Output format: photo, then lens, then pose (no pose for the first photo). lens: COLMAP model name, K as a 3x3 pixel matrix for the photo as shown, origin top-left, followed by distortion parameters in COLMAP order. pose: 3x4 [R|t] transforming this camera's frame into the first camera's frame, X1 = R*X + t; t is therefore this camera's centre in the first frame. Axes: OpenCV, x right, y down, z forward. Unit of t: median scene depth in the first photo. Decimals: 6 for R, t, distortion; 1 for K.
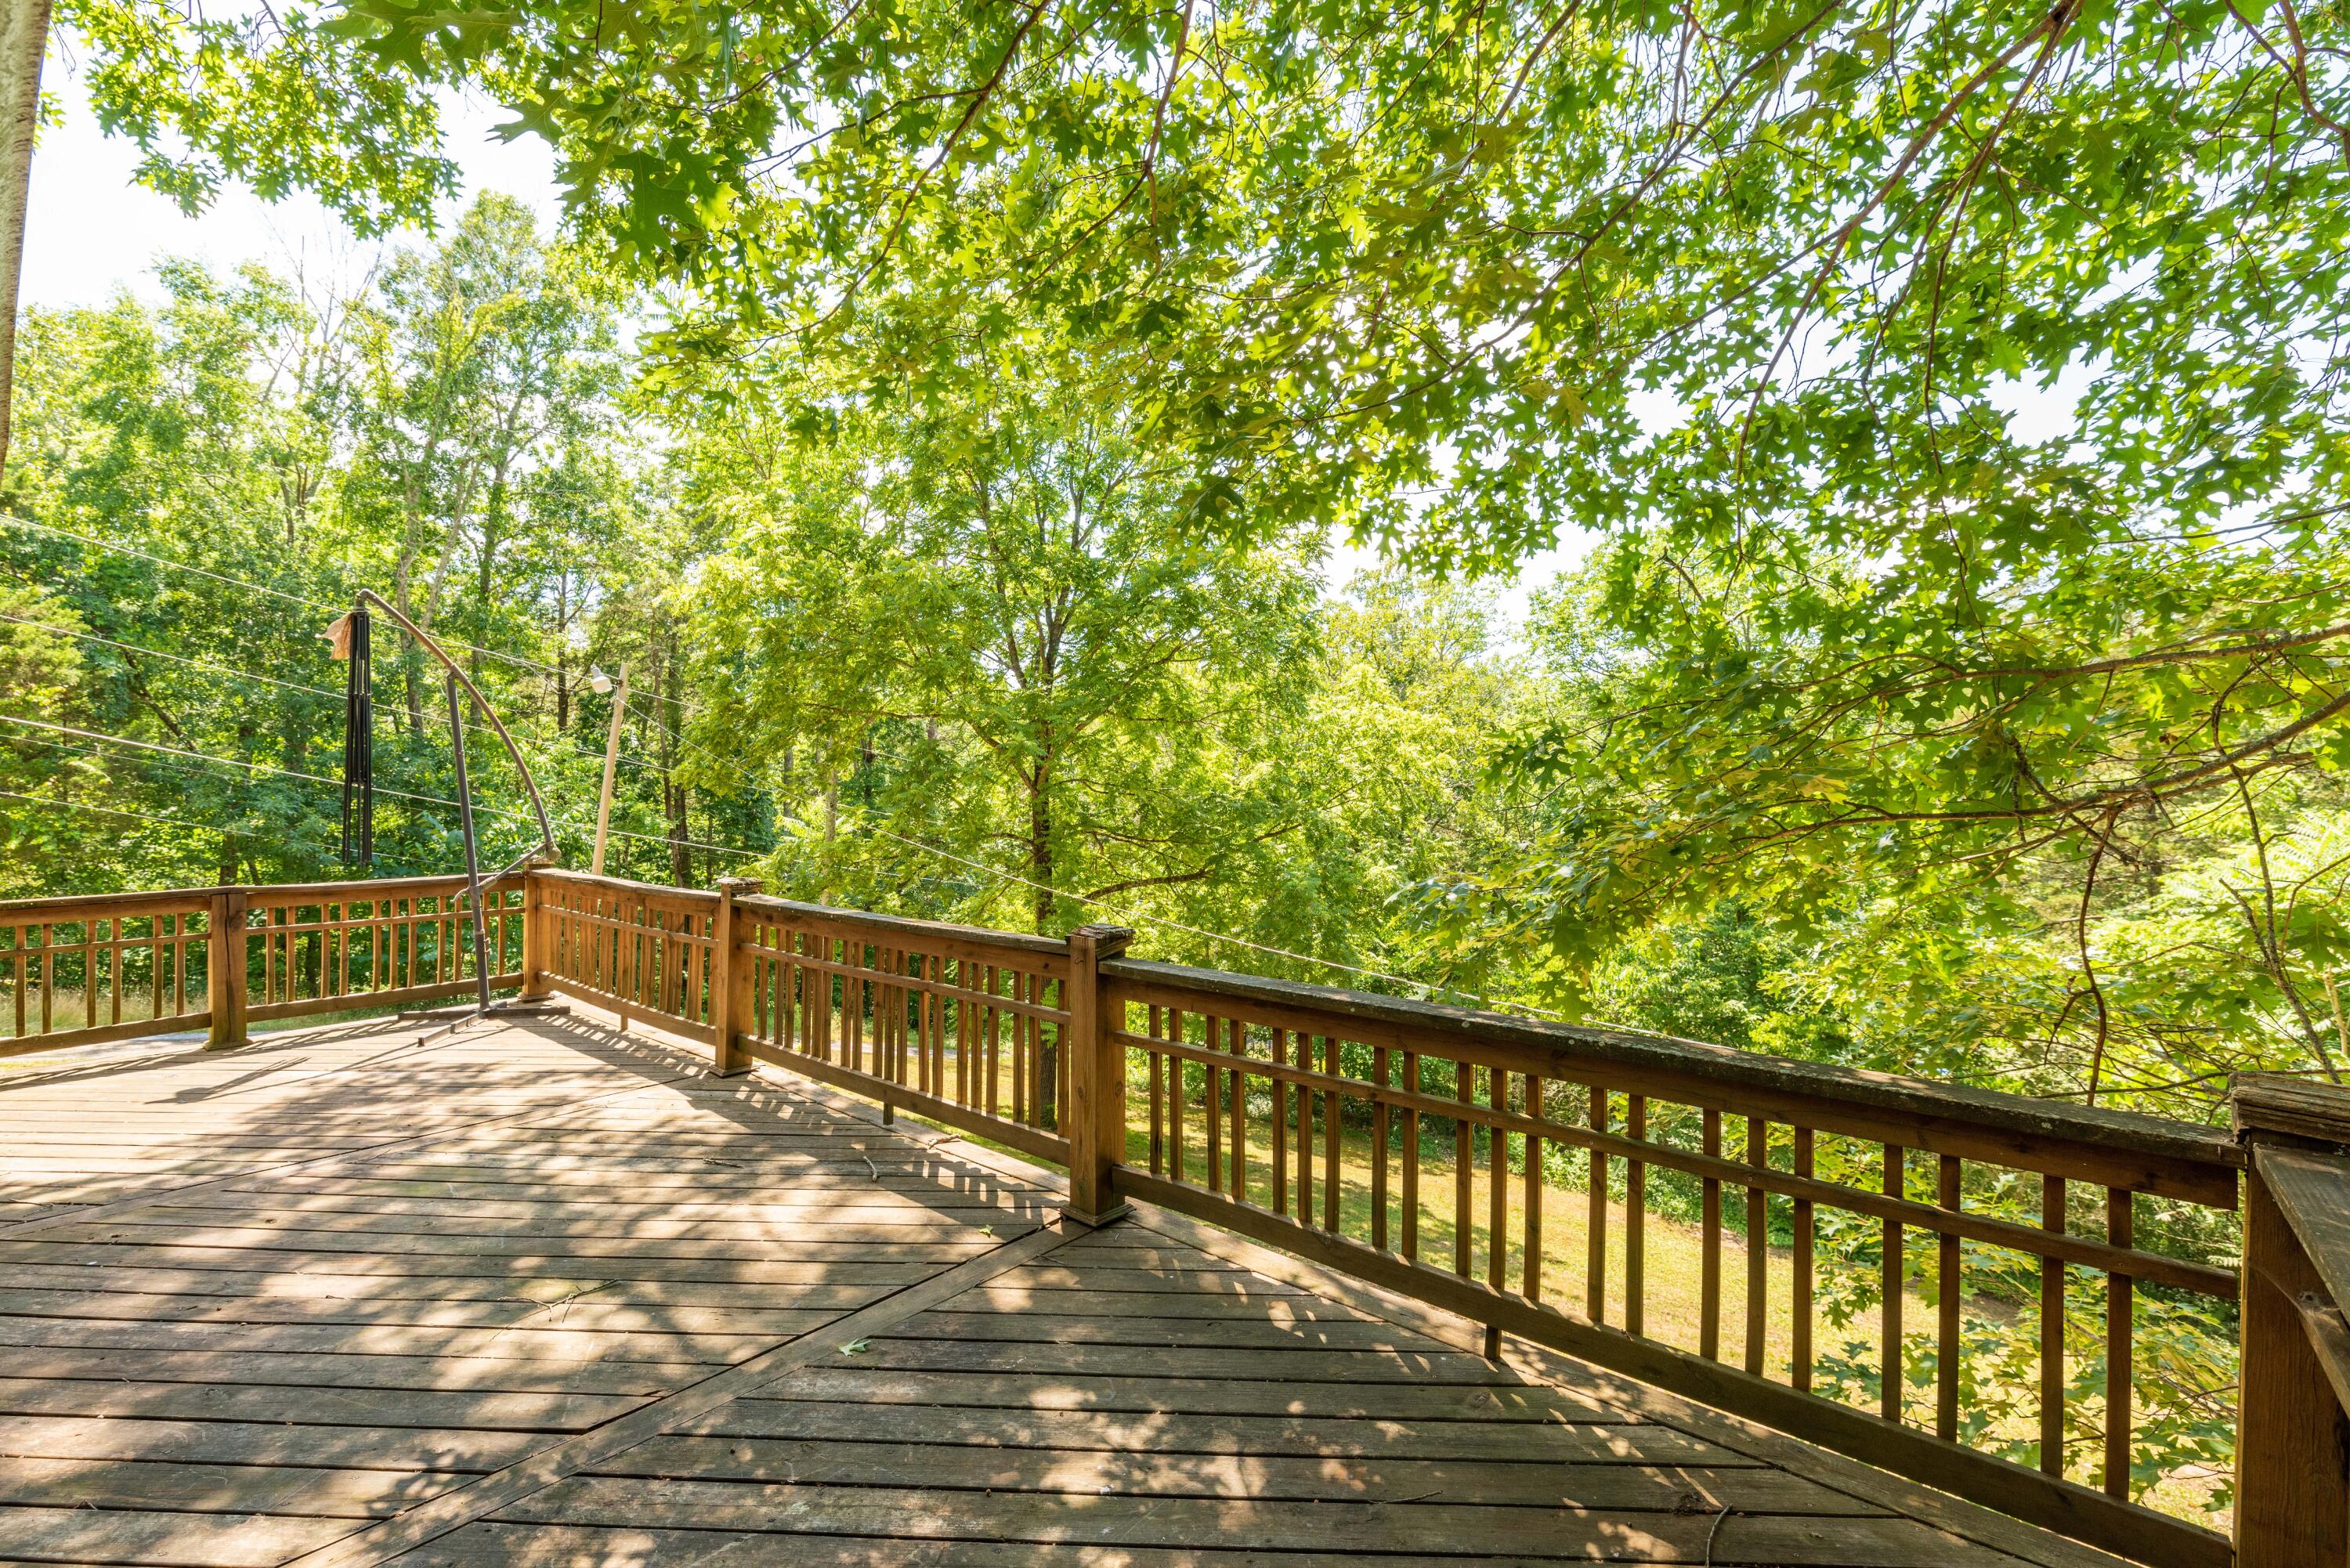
lens RADIAL K [[1009.5, 0, 1177.9], [0, 1009.5, 790.1], [0, 0, 1]] dist [0.000437, 0.000046]
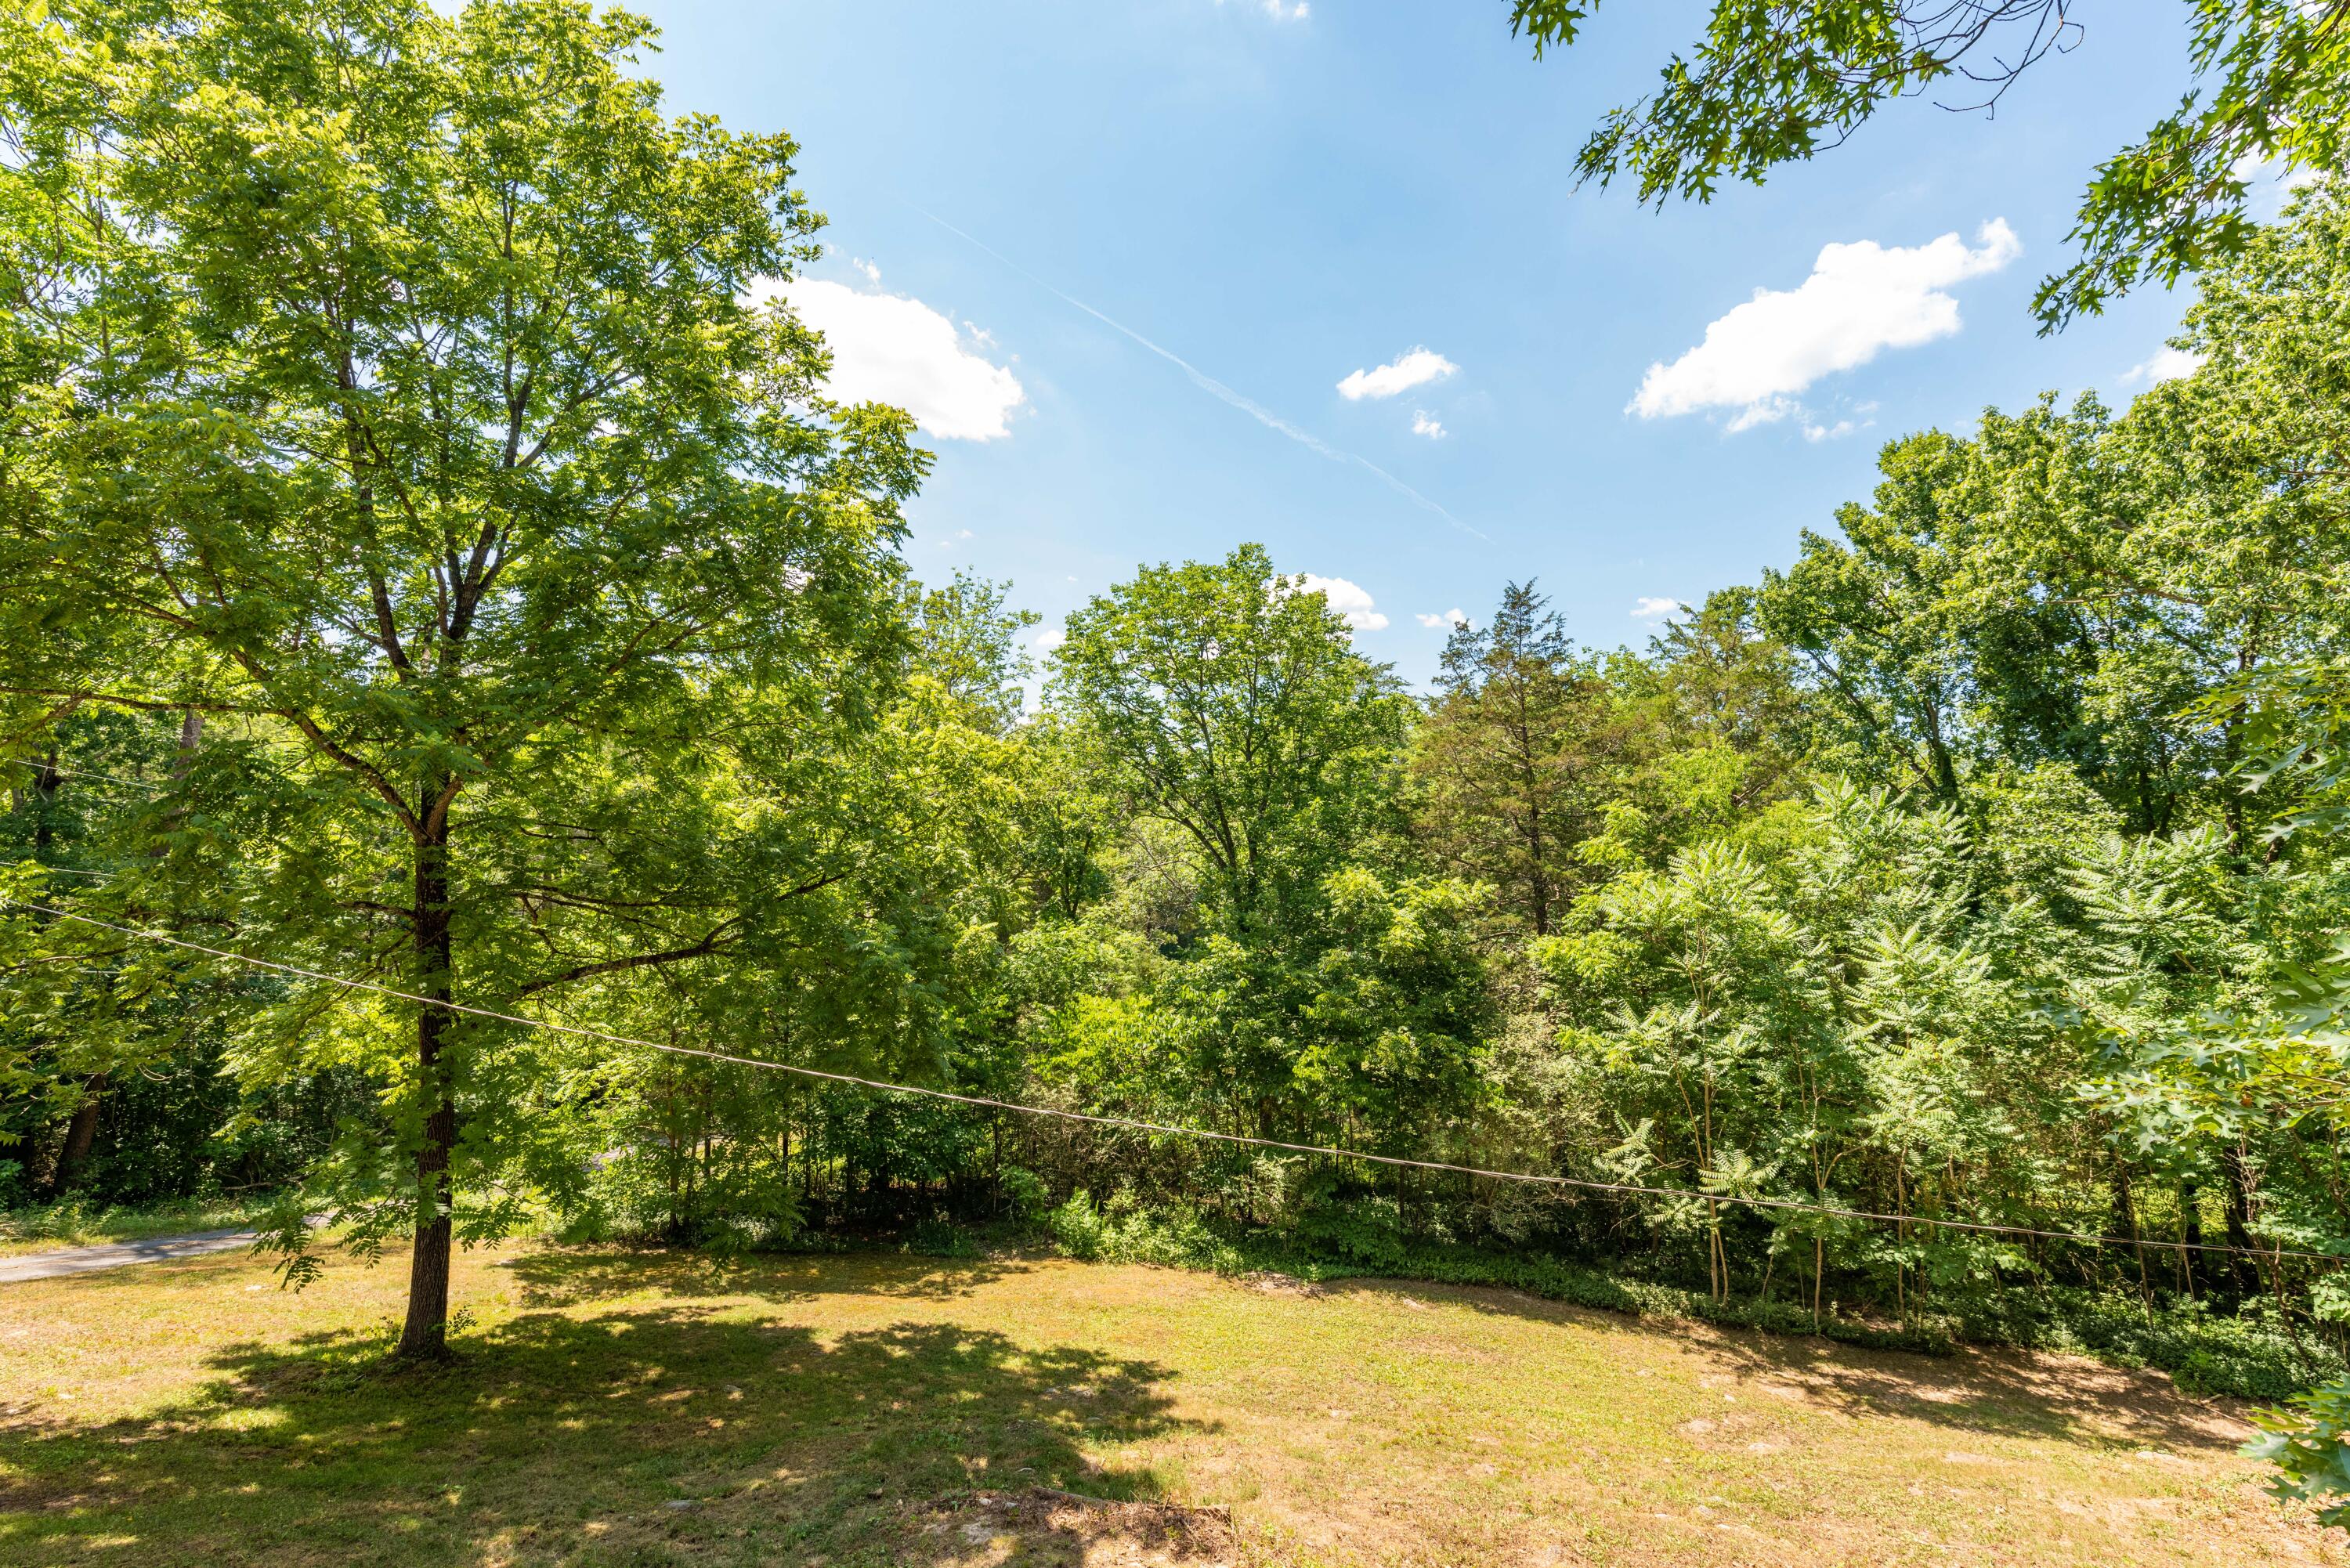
lens RADIAL K [[1016.5, 0, 1171.8], [0, 1016.5, 775.8], [0, 0, 1]] dist [0.001018, 0.000032]
pose [[0.856546, 0.019855, 0.515689, -0.068294], [0.006051, 0.998804, -0.048508, -0.002972], [-0.516035, 0.044670, 0.855402, 0.199680]]
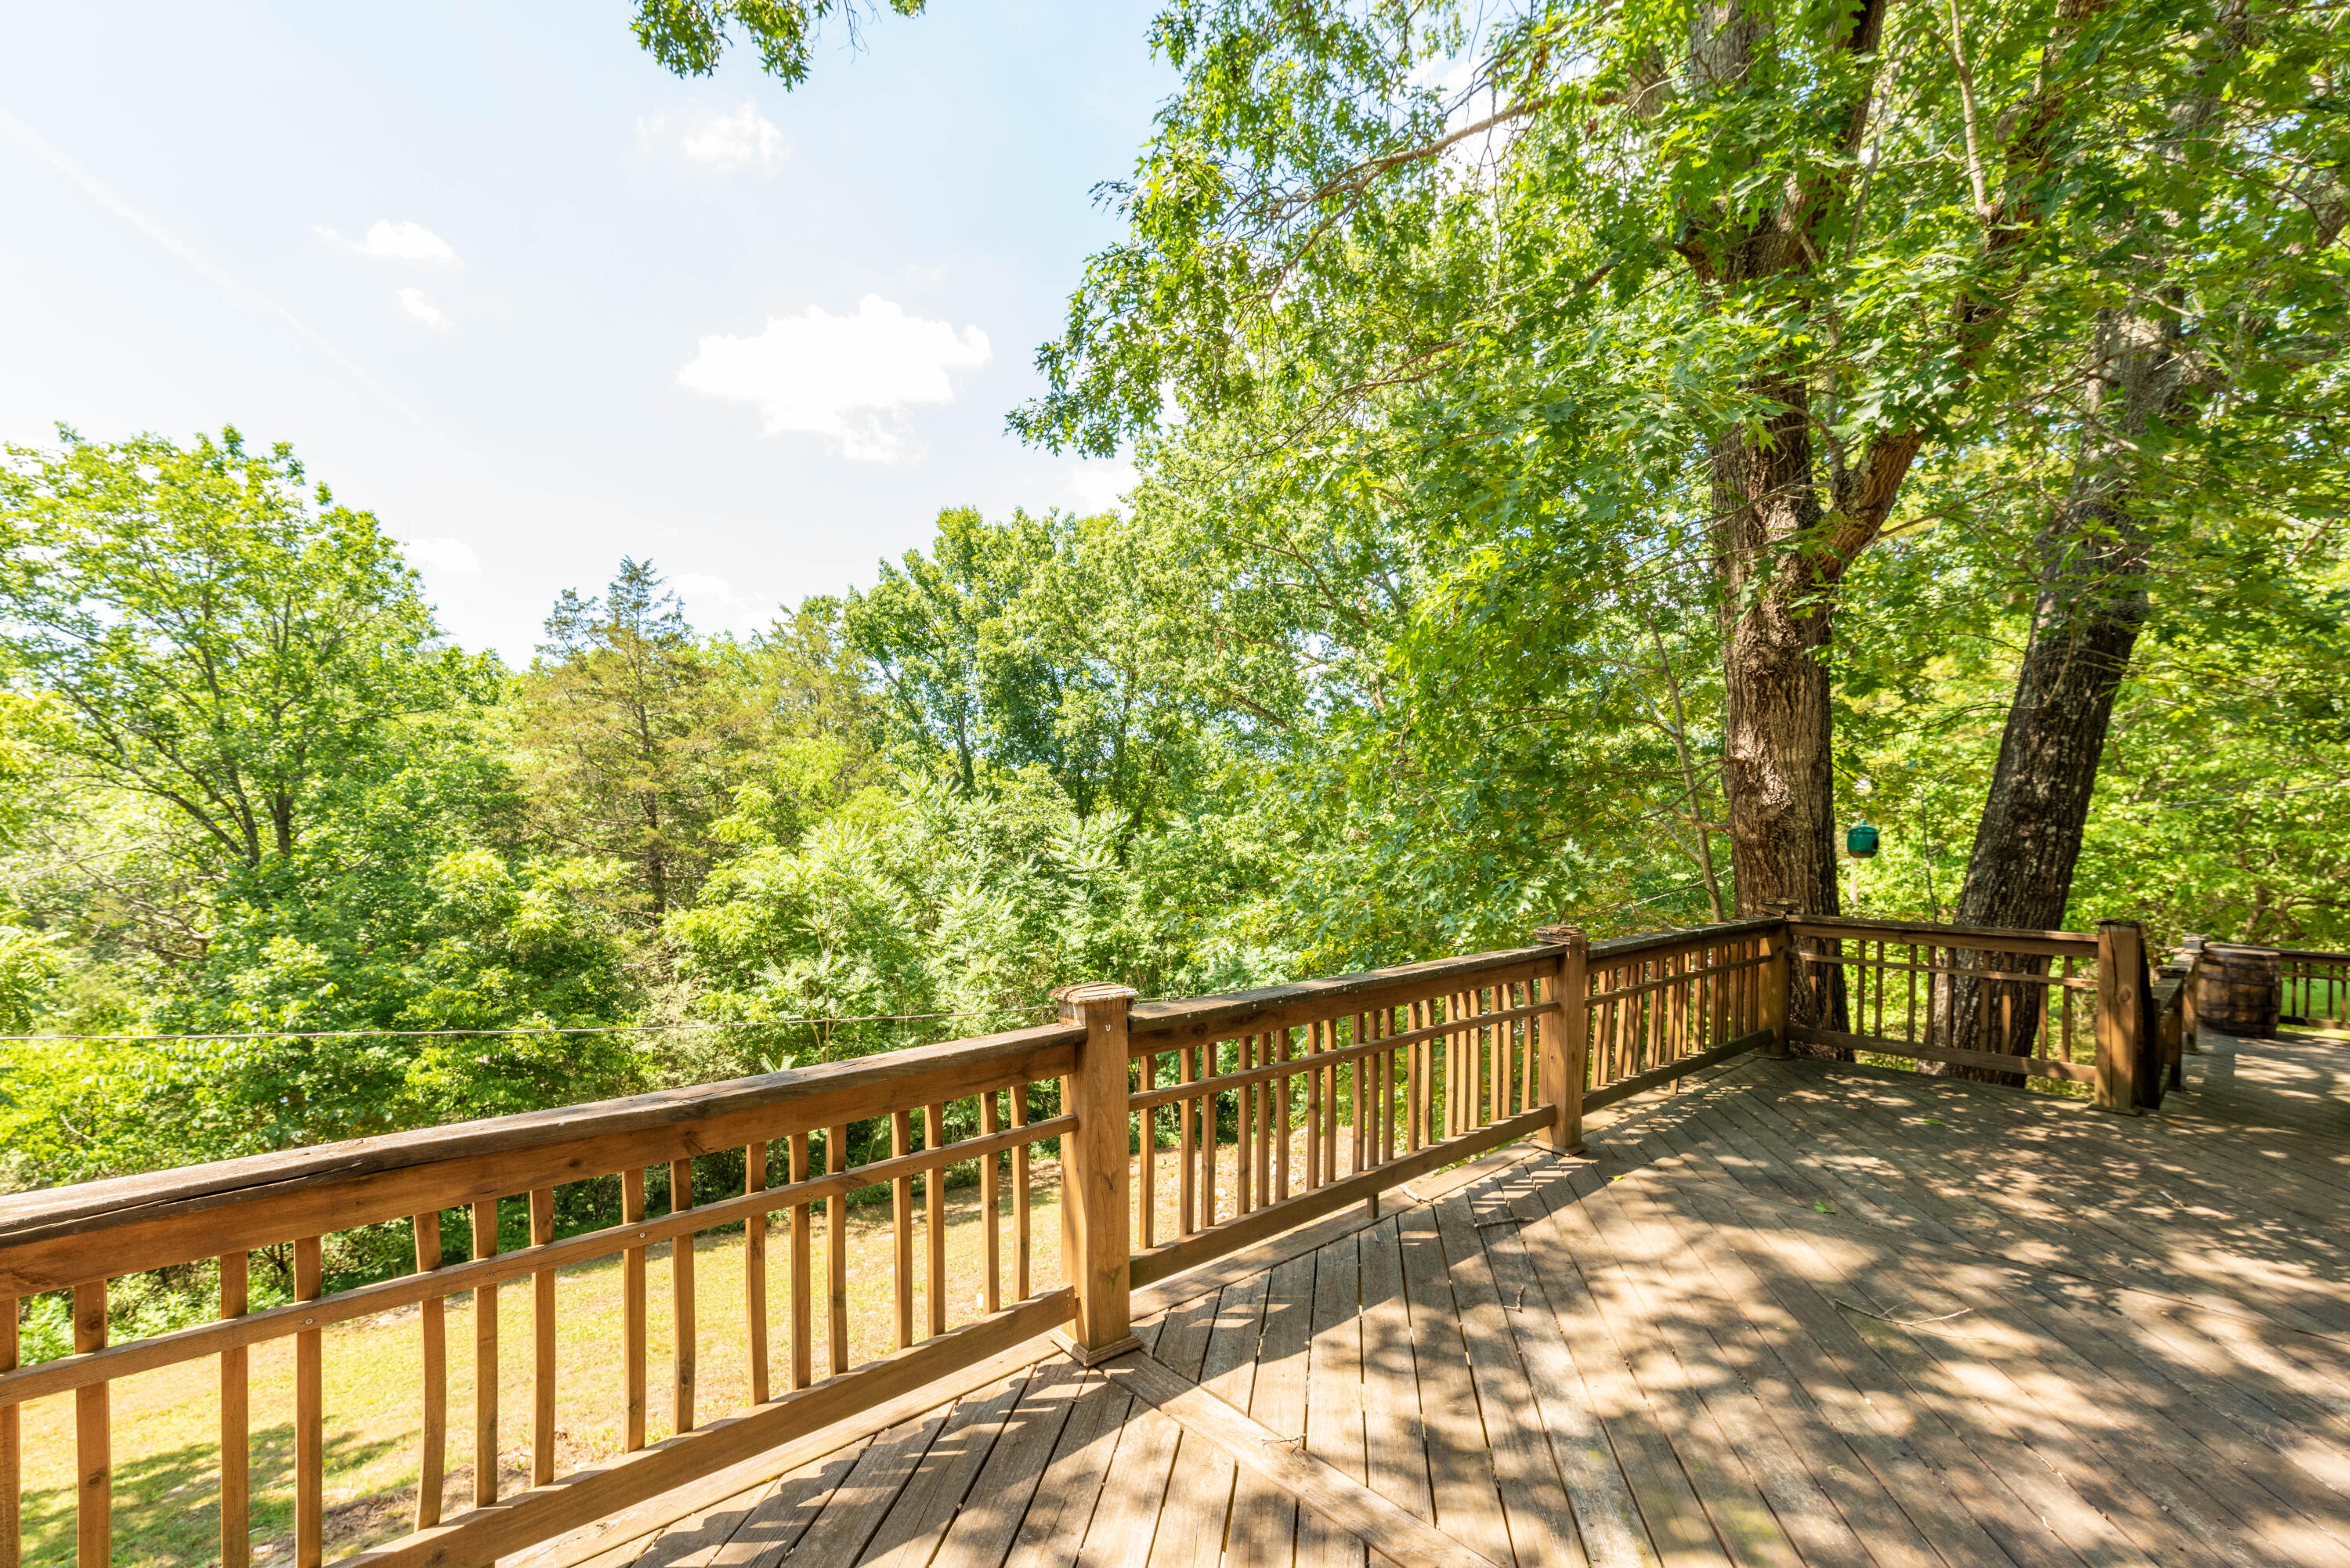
lens RADIAL K [[1033.3, 0, 1176.7], [0, 1033.3, 821.0], [0, 0, 1]] dist [0.000807, 0.000070]
pose [[0.127768, -0.014223, 0.991702, -0.262242], [-0.008182, 0.999848, 0.015394, -0.004910], [-0.991770, -0.010081, 0.127632, 0.234512]]
